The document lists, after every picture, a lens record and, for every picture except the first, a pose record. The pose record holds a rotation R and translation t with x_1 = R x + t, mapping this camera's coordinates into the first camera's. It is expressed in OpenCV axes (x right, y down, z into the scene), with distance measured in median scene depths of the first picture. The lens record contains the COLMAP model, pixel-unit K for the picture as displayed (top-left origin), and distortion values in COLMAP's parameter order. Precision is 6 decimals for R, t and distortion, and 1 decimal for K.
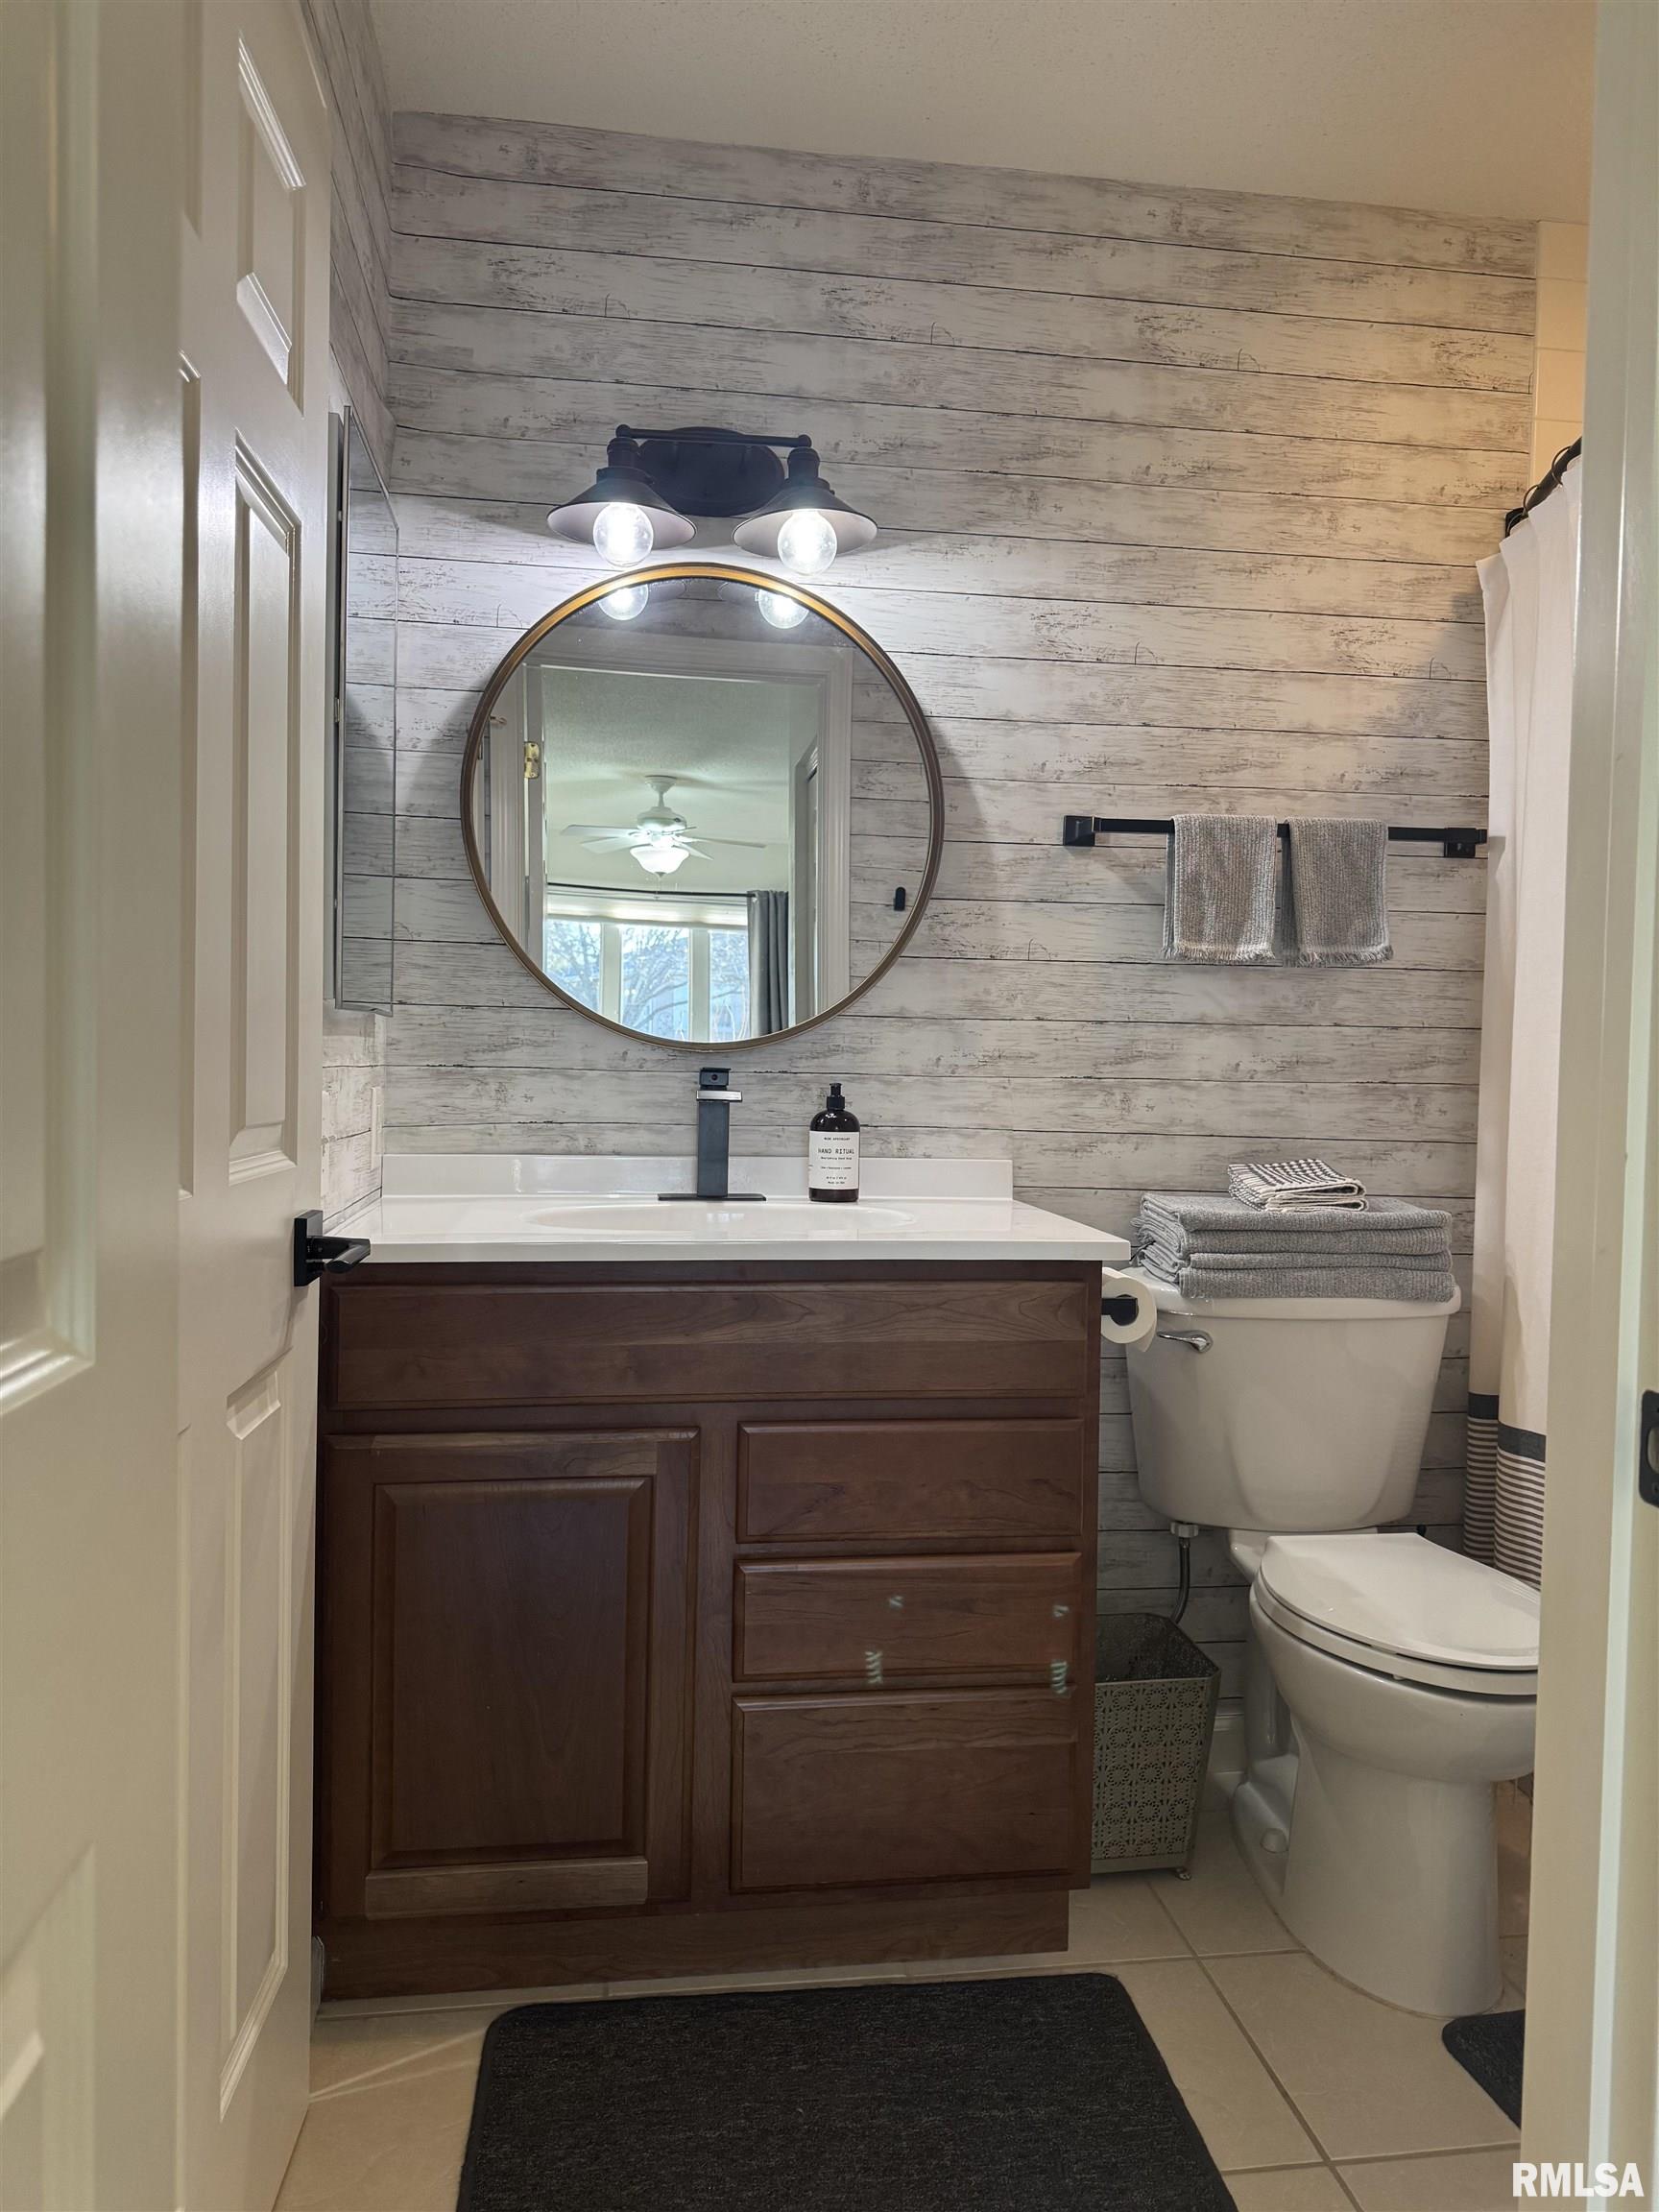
lens RADIAL K [[1542.3, 0, 827.5], [0, 1542.3, 1113.7], [0, 0, 1]] dist [0.158827, -0.287099]
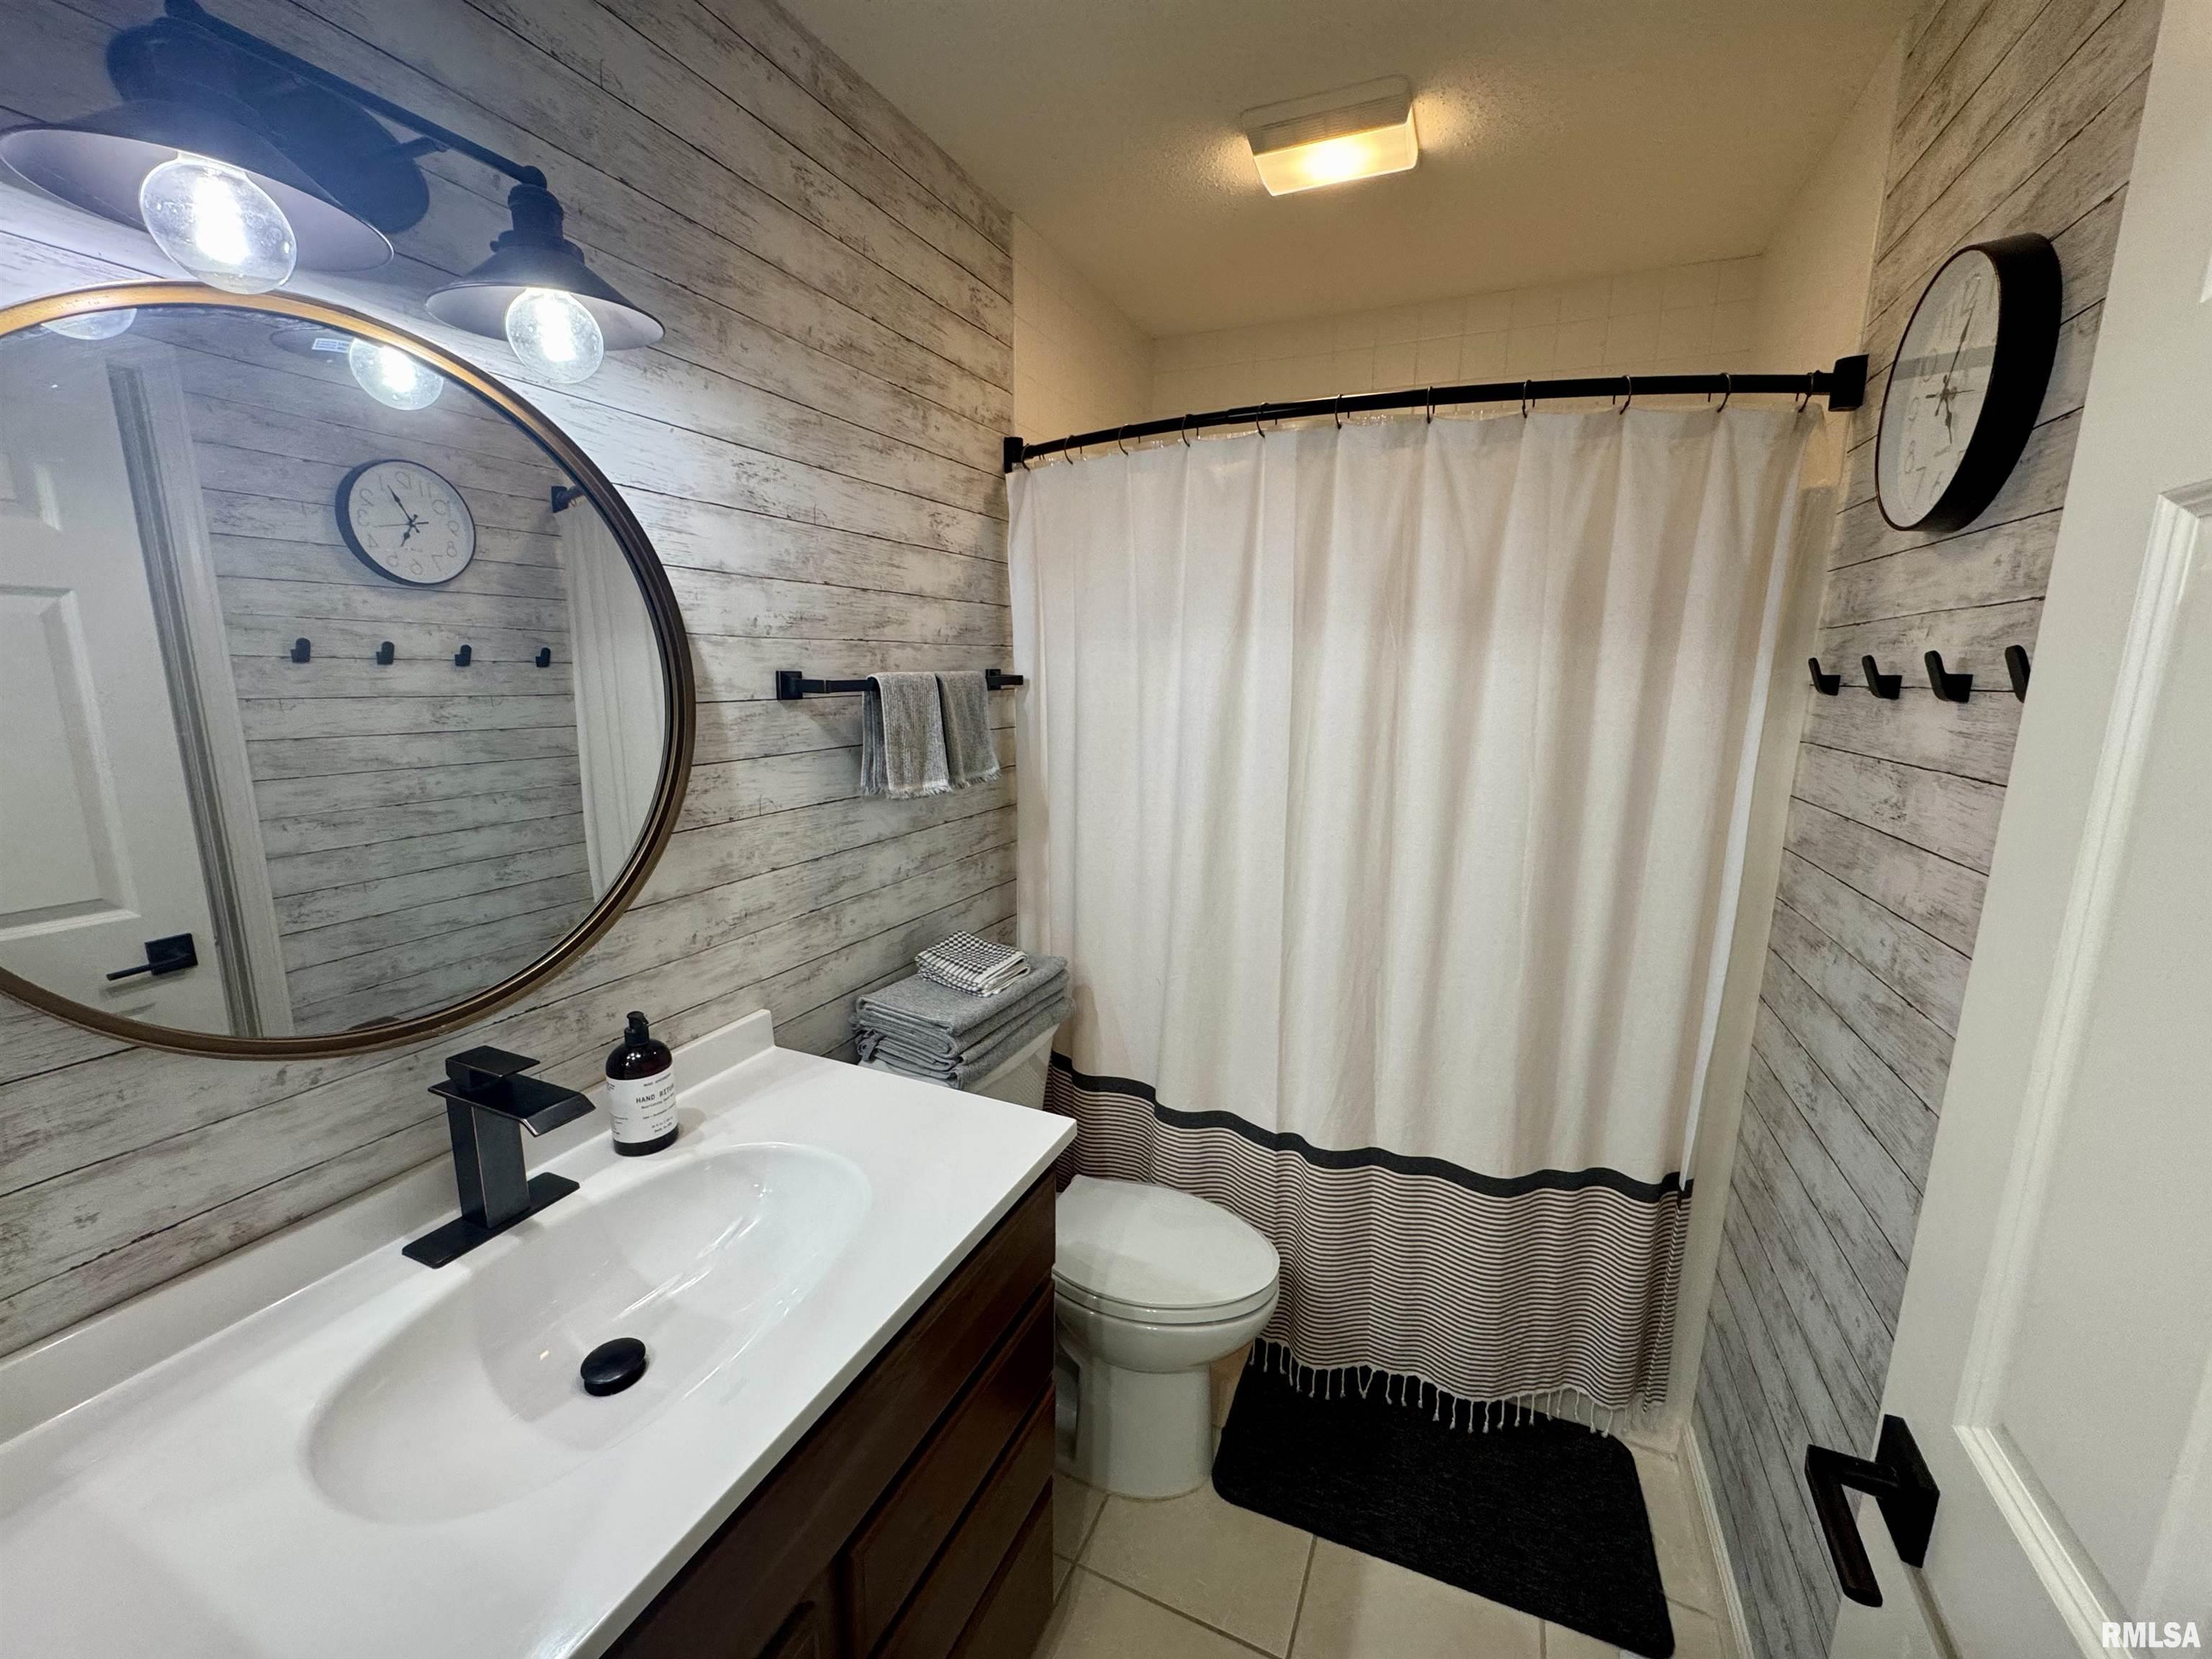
lens RADIAL K [[876.3, 0, 1095.6], [0, 876.3, 827.4], [0, 0, 1]] dist [0.000487, 0.000199]
pose [[0.546610, -0.168325, 0.820295, -0.220553], [0.032178, 0.983087, 0.180288, -0.187955], [-0.836769, -0.072152, 0.542782, 0.509358]]
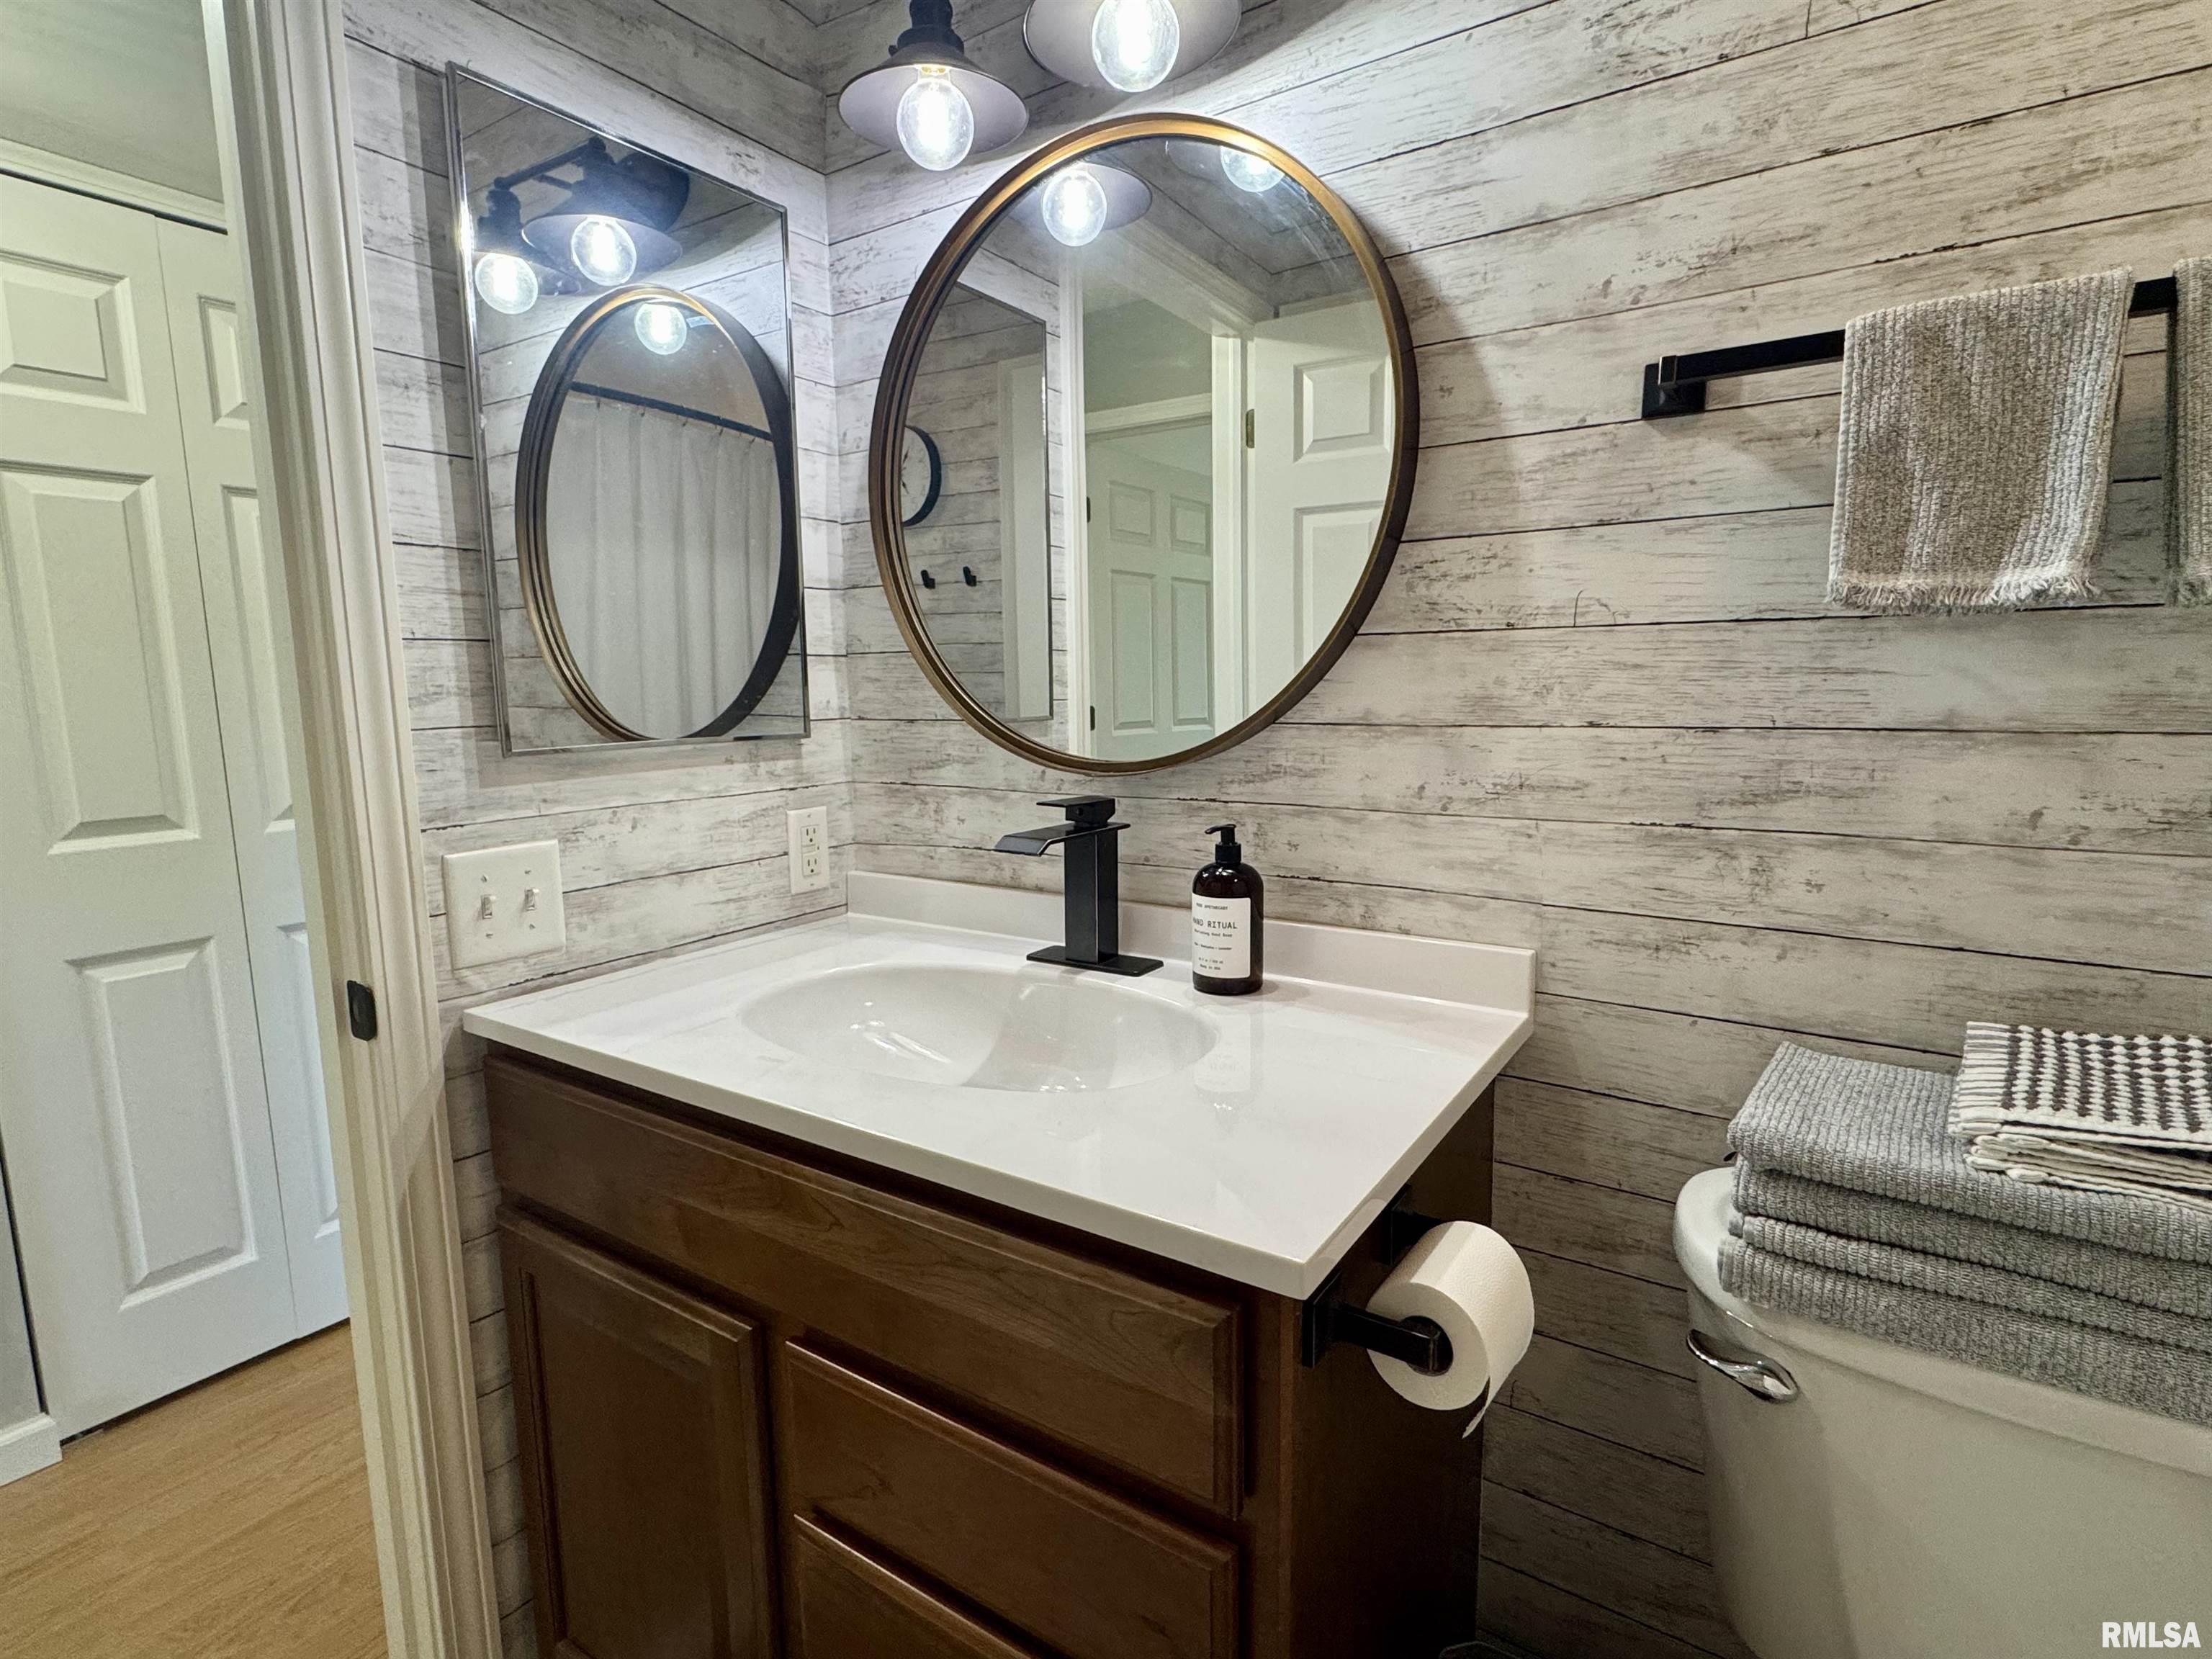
lens RADIAL K [[1092.7, 0, 1100.2], [0, 1092.7, 827.2], [0, 0, 1]] dist [0.000583, -0.001695]
pose [[0.740430, 0.058905, -0.669547, 0.282364], [0.004661, 0.995678, 0.092752, -0.062226], [0.672117, -0.071797, 0.736956, 0.561489]]
